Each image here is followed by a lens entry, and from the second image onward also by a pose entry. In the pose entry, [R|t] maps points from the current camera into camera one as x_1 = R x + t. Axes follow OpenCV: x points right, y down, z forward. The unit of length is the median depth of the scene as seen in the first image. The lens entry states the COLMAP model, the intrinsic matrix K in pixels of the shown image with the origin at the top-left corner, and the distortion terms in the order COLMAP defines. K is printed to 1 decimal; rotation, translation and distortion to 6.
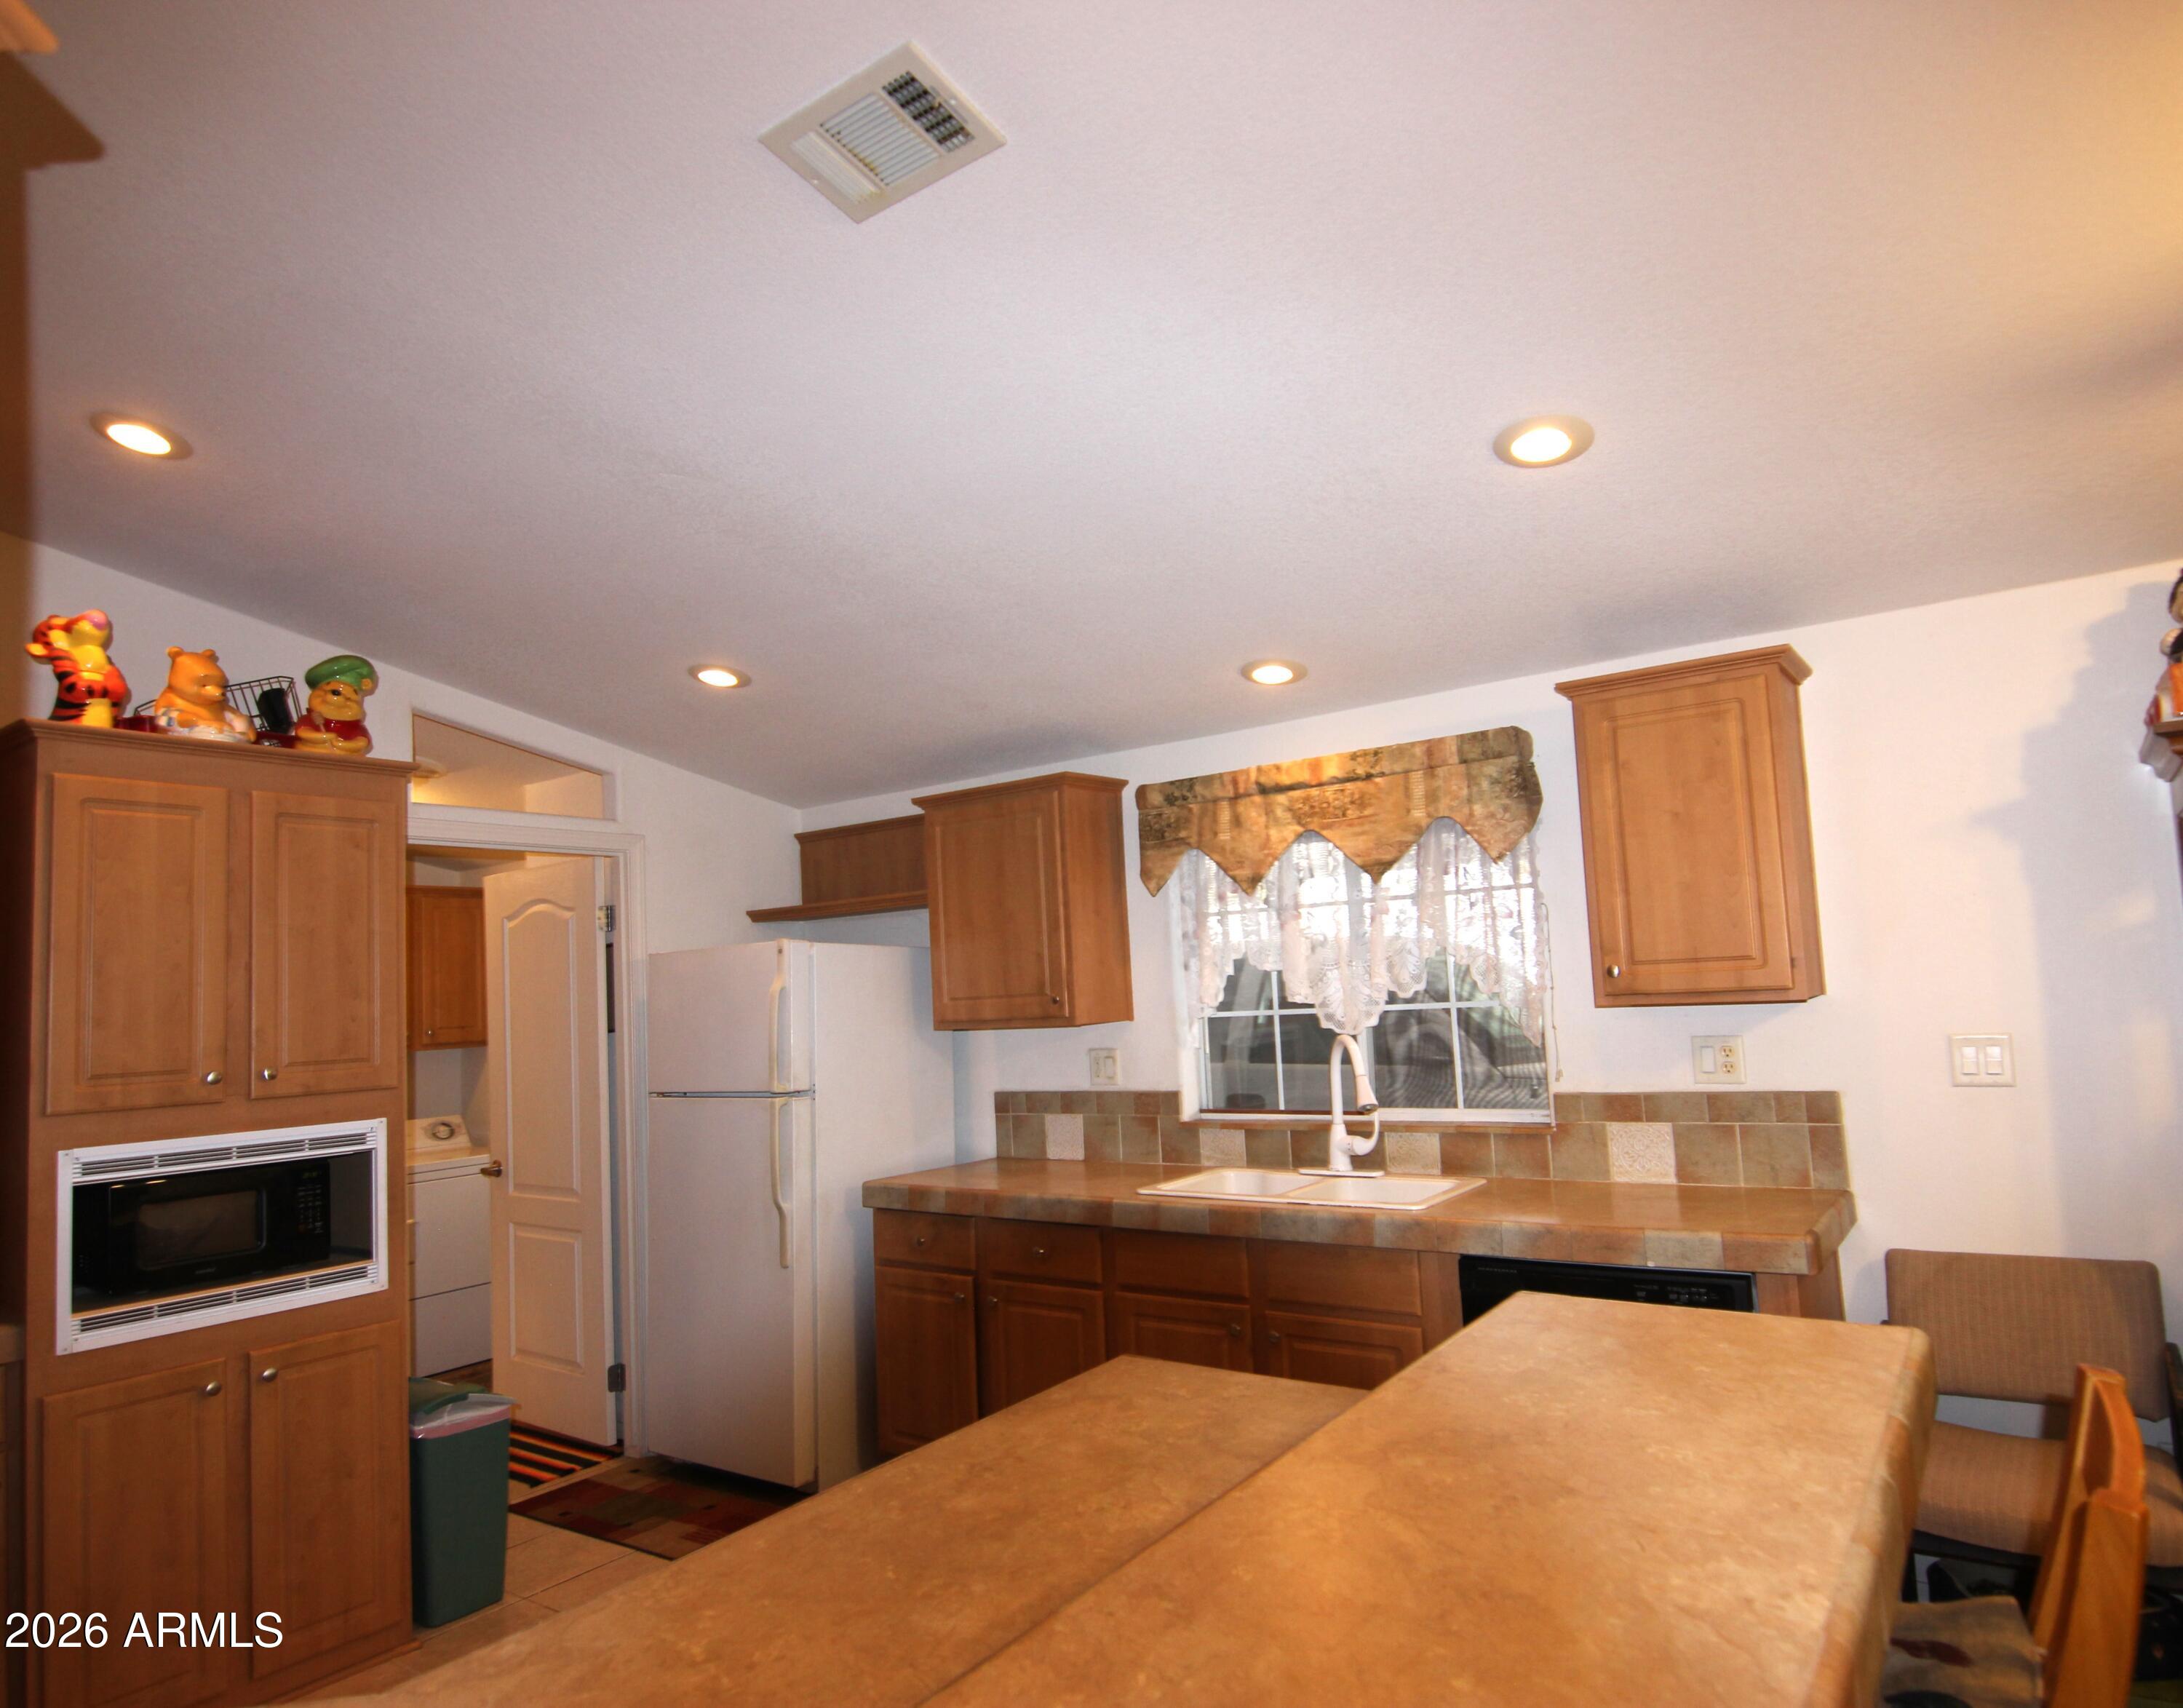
lens RADIAL K [[1324.7, 0, 1092.9], [0, 1324.7, 898.5], [0, 0, 1]] dist [0.001668, -0.000598]
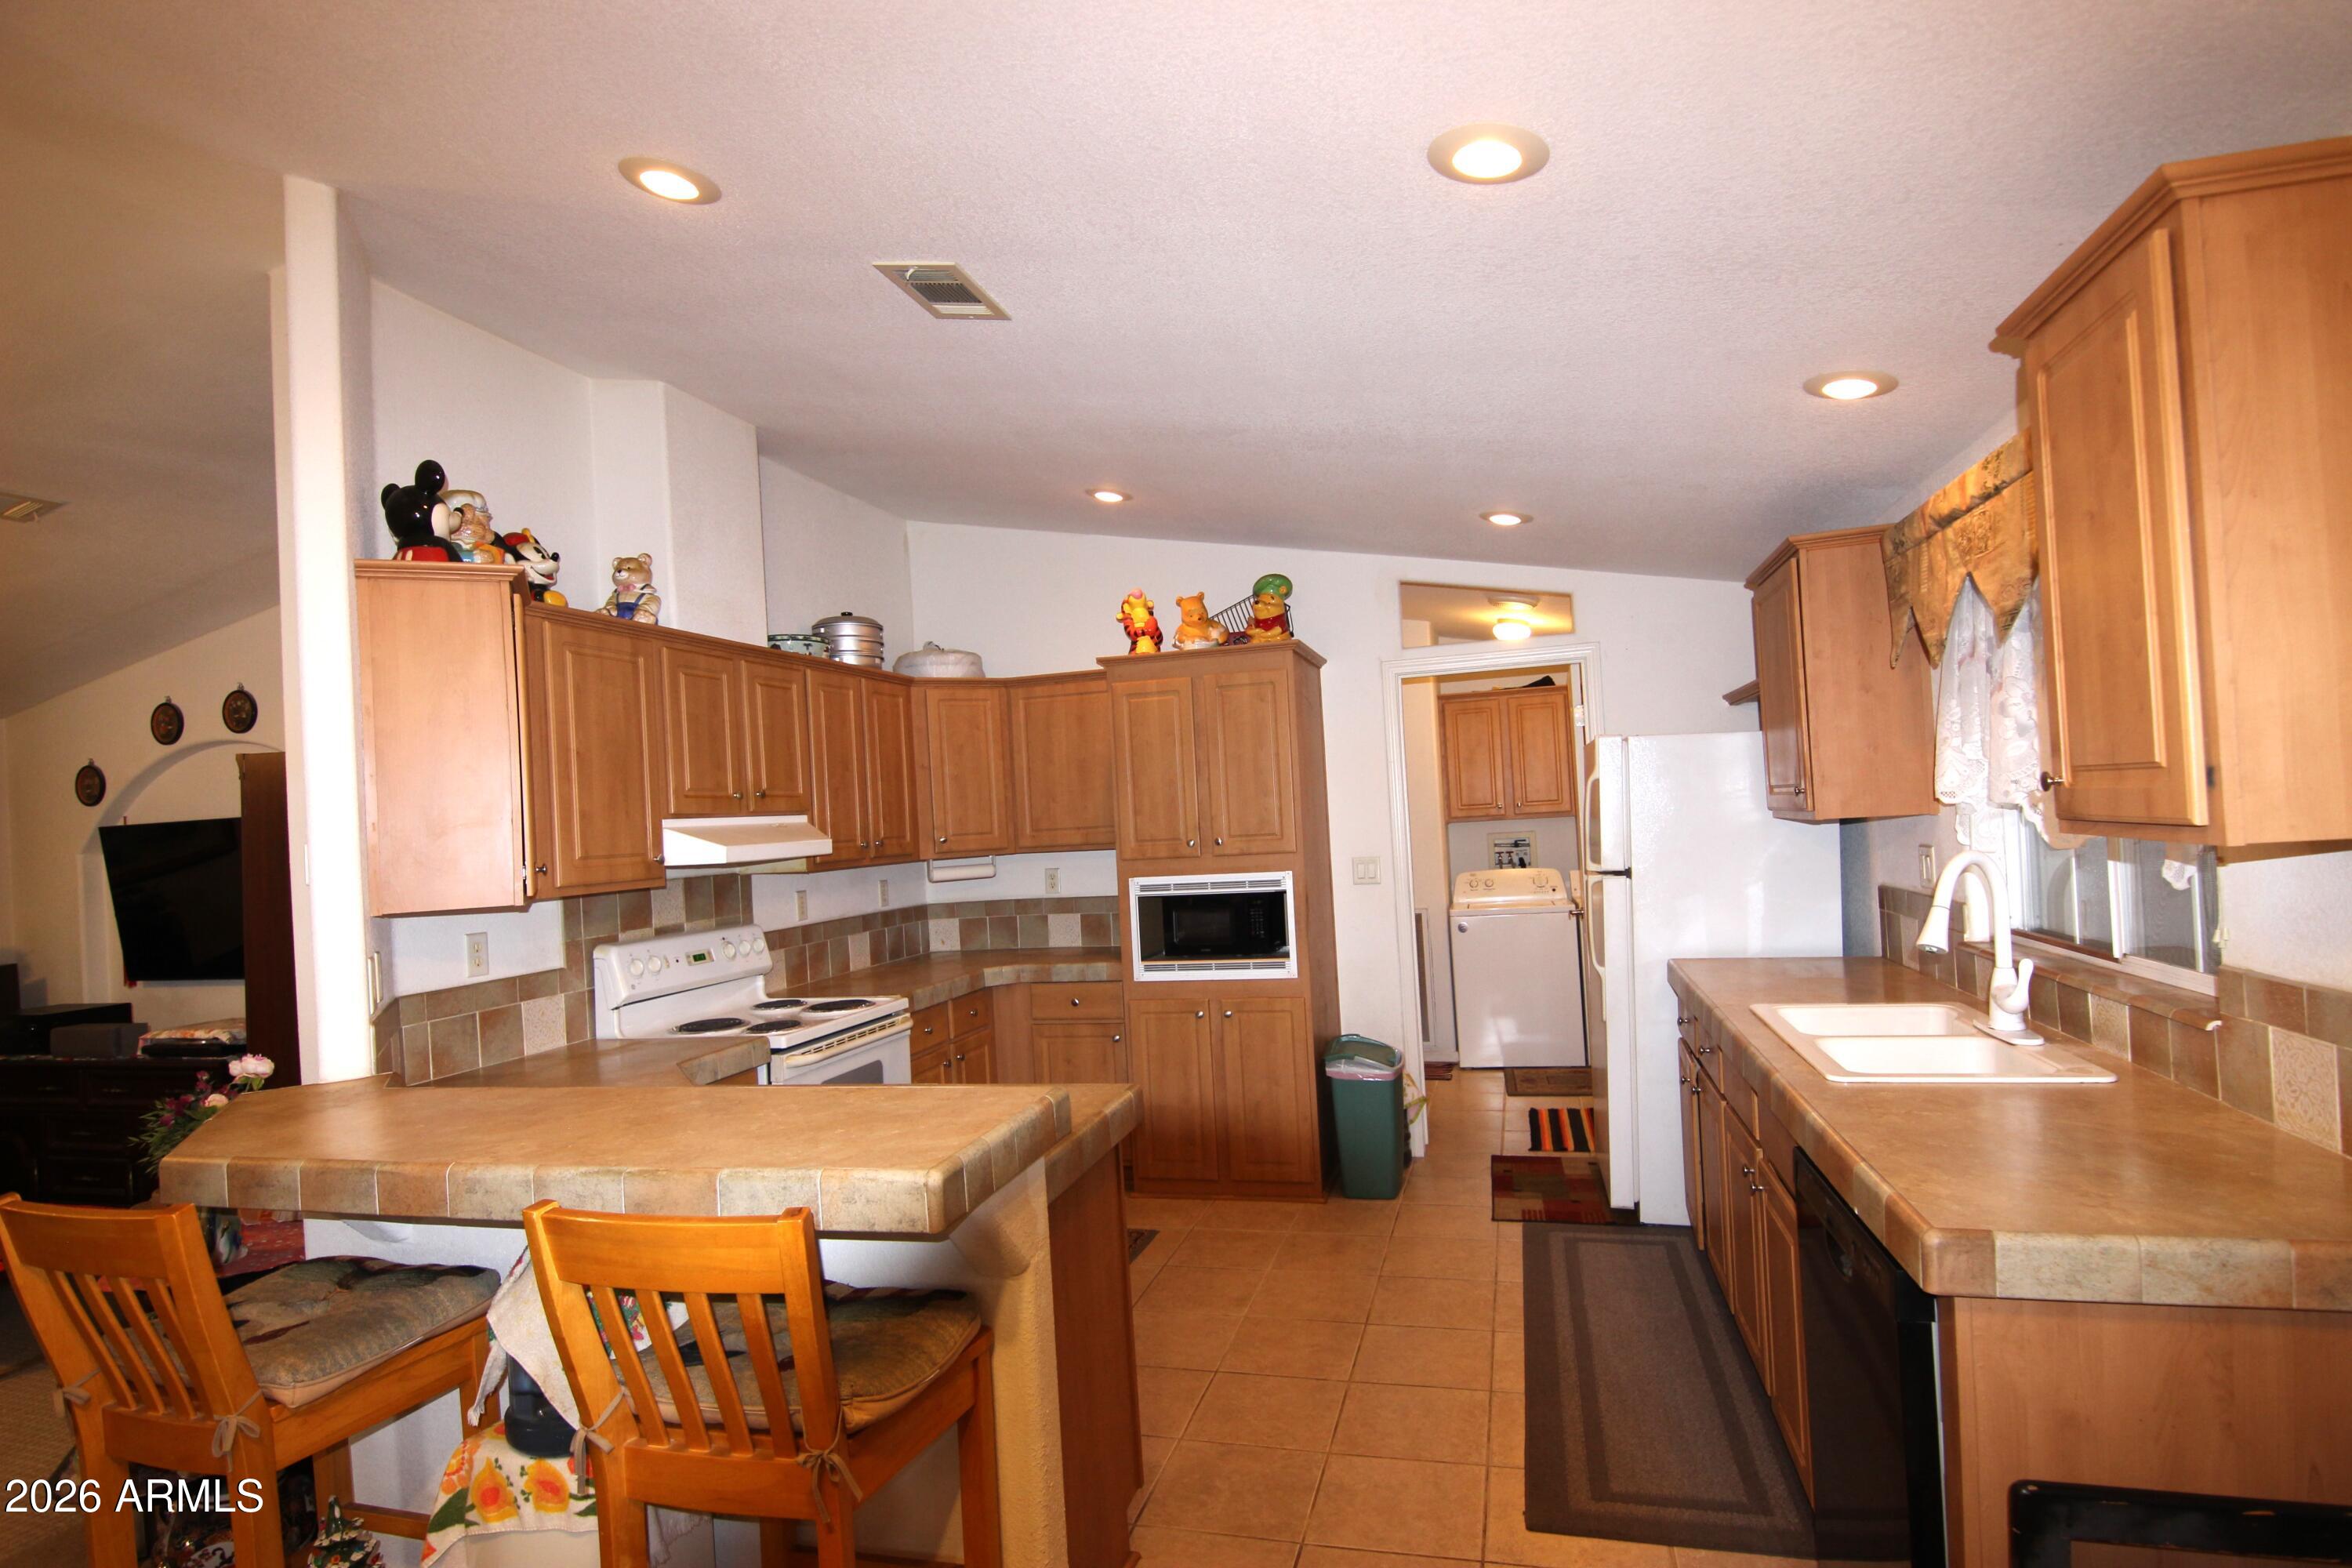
lens RADIAL K [[1203.2, 0, 1184.3], [0, 1203.2, 811.1], [0, 0, 1]] dist [-0.000377, -0.020709]
pose [[0.341099, 0.024244, -0.939715, 0.781670], [0.108673, 0.991948, 0.065038, -0.012347], [0.933725, -0.124306, 0.335718, 0.420612]]
